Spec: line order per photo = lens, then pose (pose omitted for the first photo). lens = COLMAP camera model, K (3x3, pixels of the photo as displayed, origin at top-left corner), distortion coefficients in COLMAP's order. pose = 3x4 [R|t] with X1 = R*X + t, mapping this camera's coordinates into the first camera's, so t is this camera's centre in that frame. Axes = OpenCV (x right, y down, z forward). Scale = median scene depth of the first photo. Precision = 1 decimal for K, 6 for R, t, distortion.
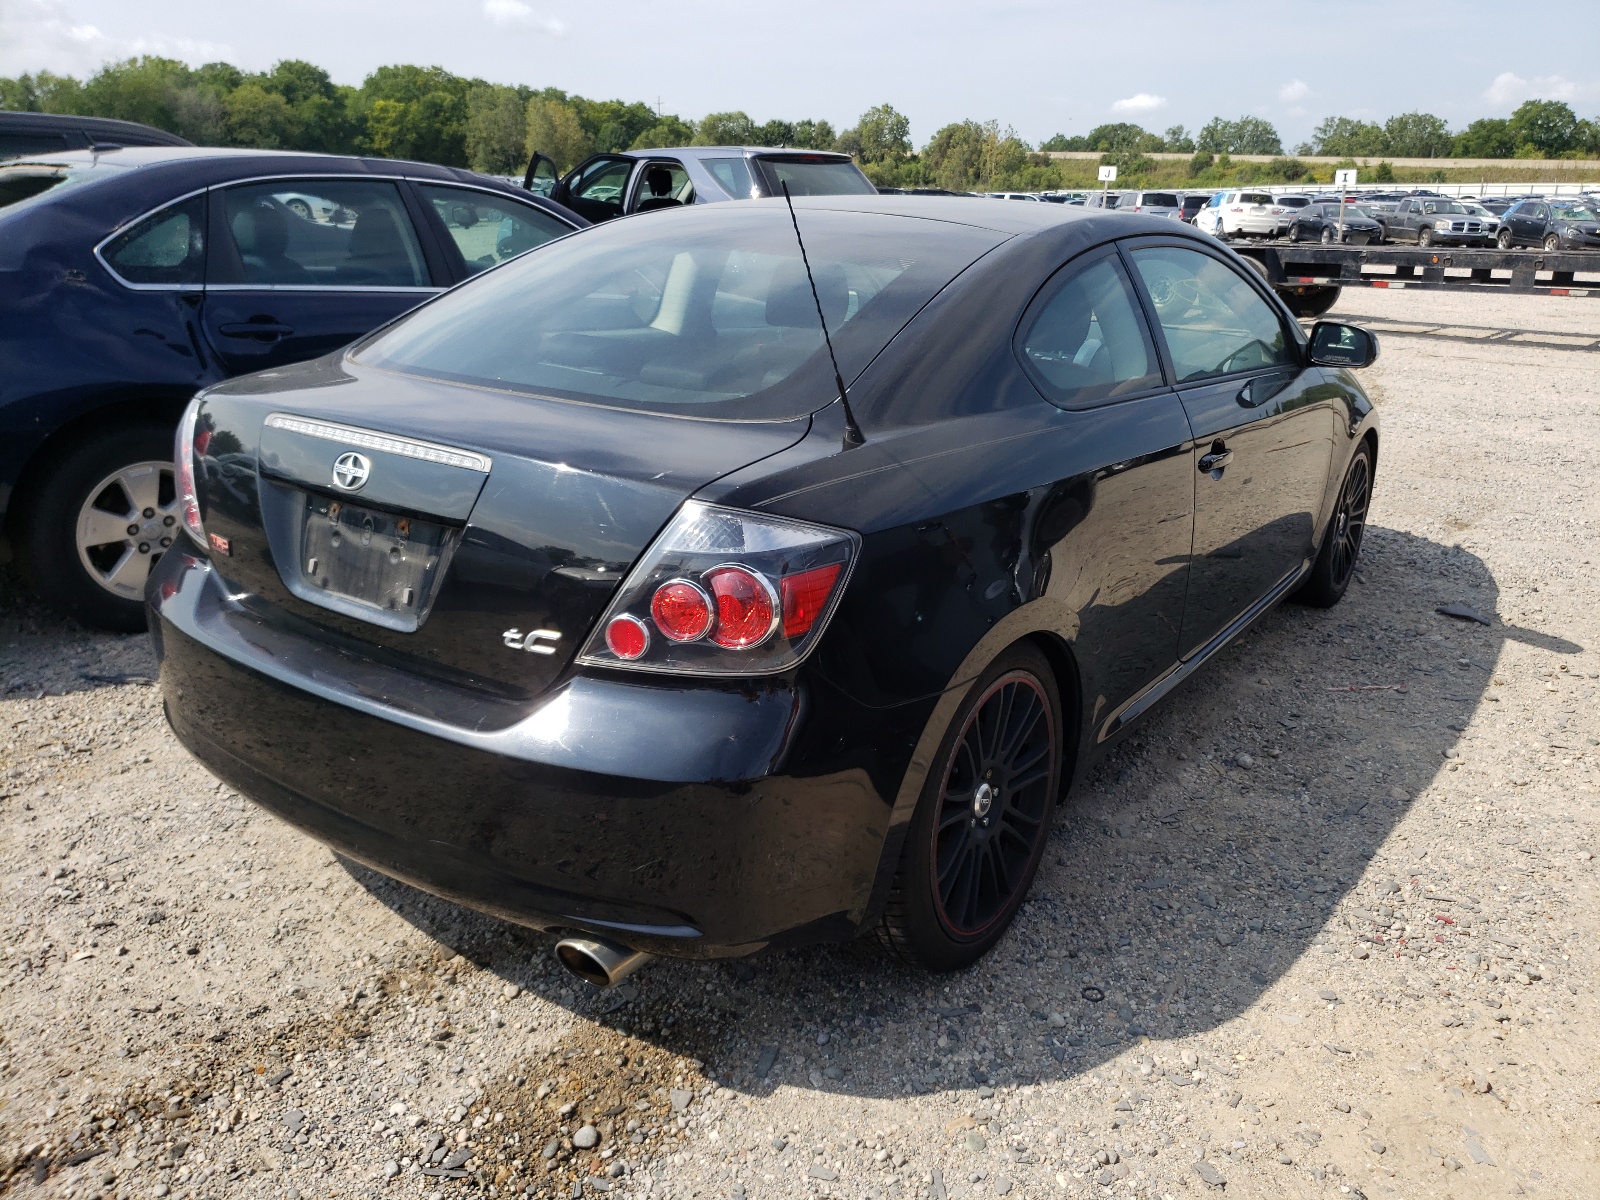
lens RADIAL K [[1188.9, 0, 800.0], [0, 1188.9, 600.0], [0, 0, 1]] dist [-0.004210, 0.000174]
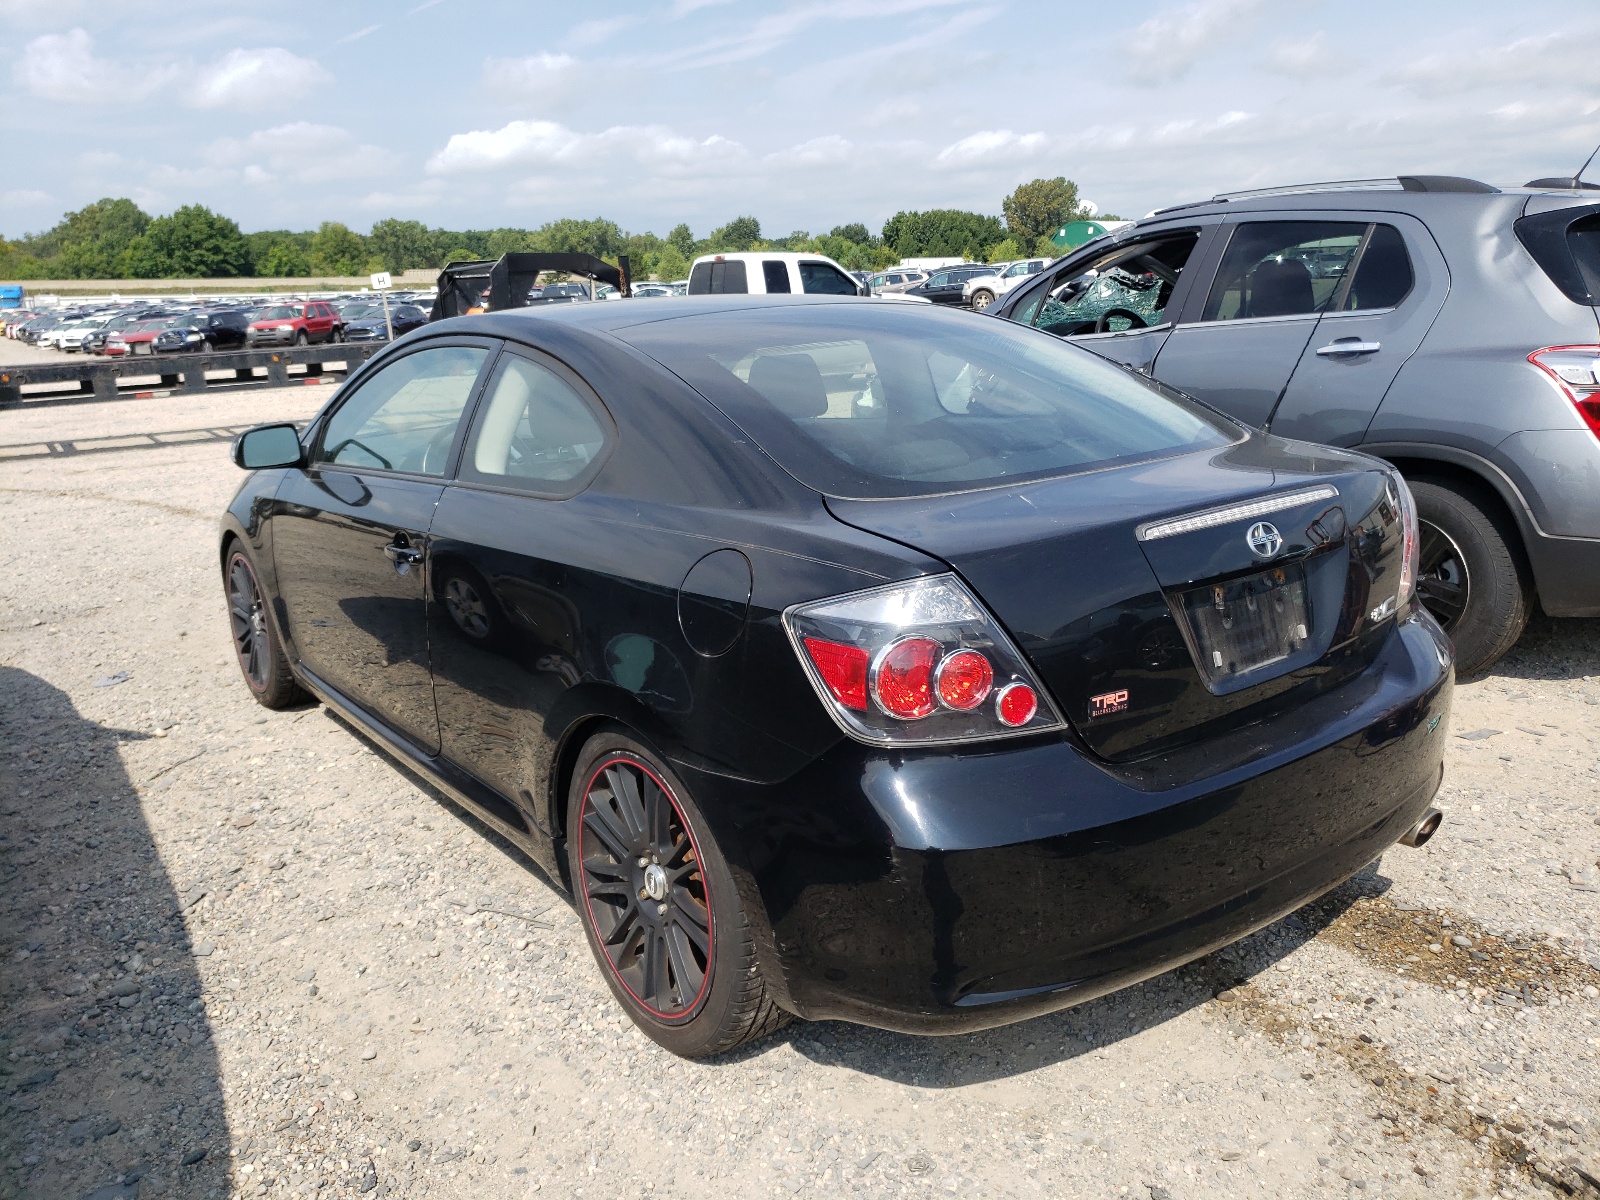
lens RADIAL K [[1233.4, 0, 800.0], [0, 1233.4, 600.0], [0, 0, 1]] dist [0.011707, 0.005489]
pose [[0.330369, -0.258521, 0.907757, -0.352175], [0.348451, 0.927224, 0.137250, -0.078633], [-0.877176, 0.270966, 0.396408, 0.220456]]
